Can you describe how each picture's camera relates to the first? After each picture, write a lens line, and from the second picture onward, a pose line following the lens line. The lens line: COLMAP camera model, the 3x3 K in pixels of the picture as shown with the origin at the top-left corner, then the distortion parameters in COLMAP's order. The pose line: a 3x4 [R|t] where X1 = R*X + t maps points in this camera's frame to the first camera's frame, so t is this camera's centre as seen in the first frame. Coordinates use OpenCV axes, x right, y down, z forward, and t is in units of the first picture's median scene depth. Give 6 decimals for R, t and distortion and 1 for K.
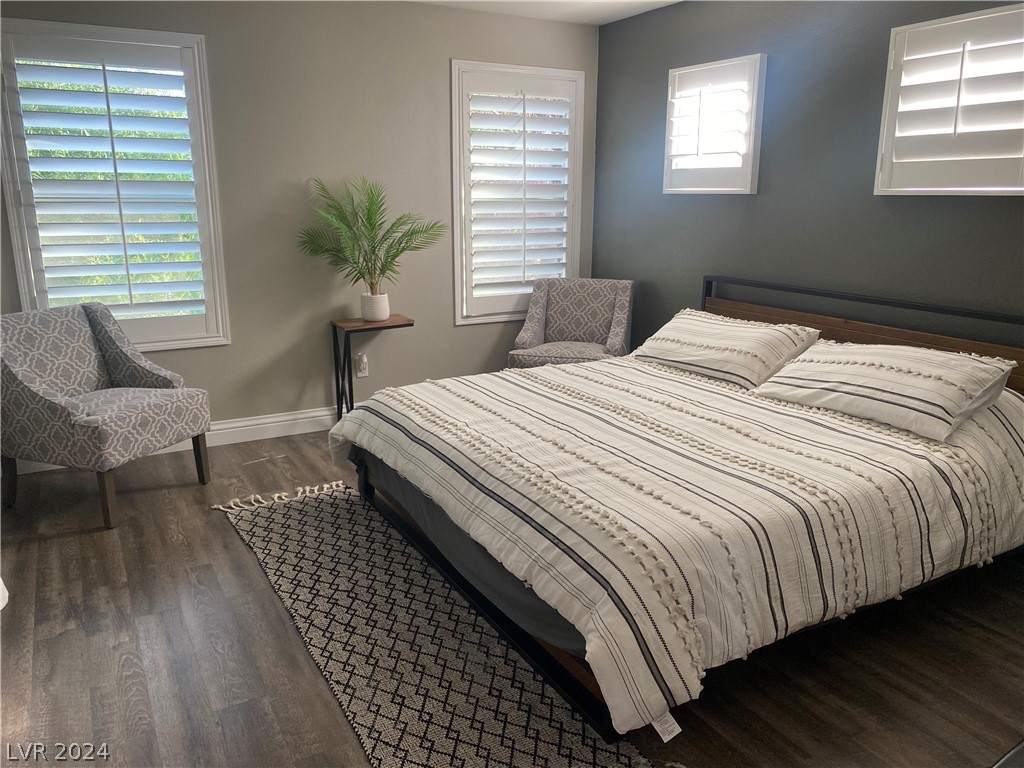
lens RADIAL K [[783.1, 0, 518.5], [0, 783.1, 387.5], [0, 0, 1]] dist [0.016531, -0.017650]
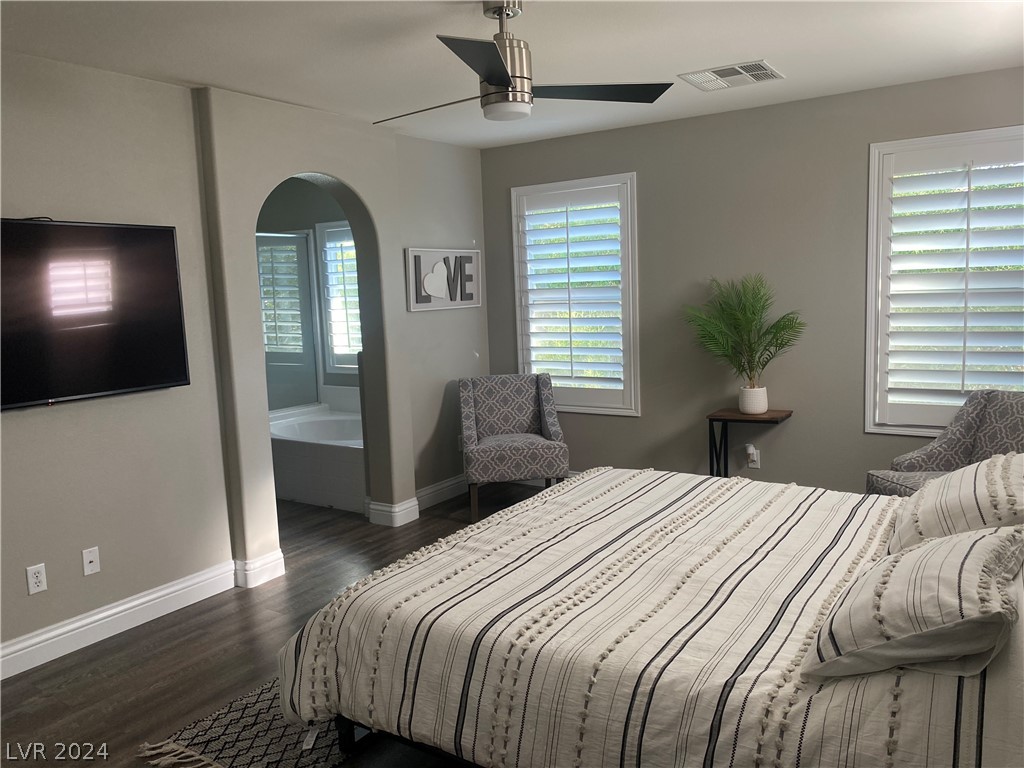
lens RADIAL K [[783.1, 0, 516.8], [0, 783.1, 385.0], [0, 0, 1]] dist [0.016531, -0.017650]
pose [[0.447213, 0.094072, -0.889467, 0.637987], [-0.176561, 0.984171, 0.015316, -0.091173], [0.876828, 0.150196, 0.456743, 0.290436]]
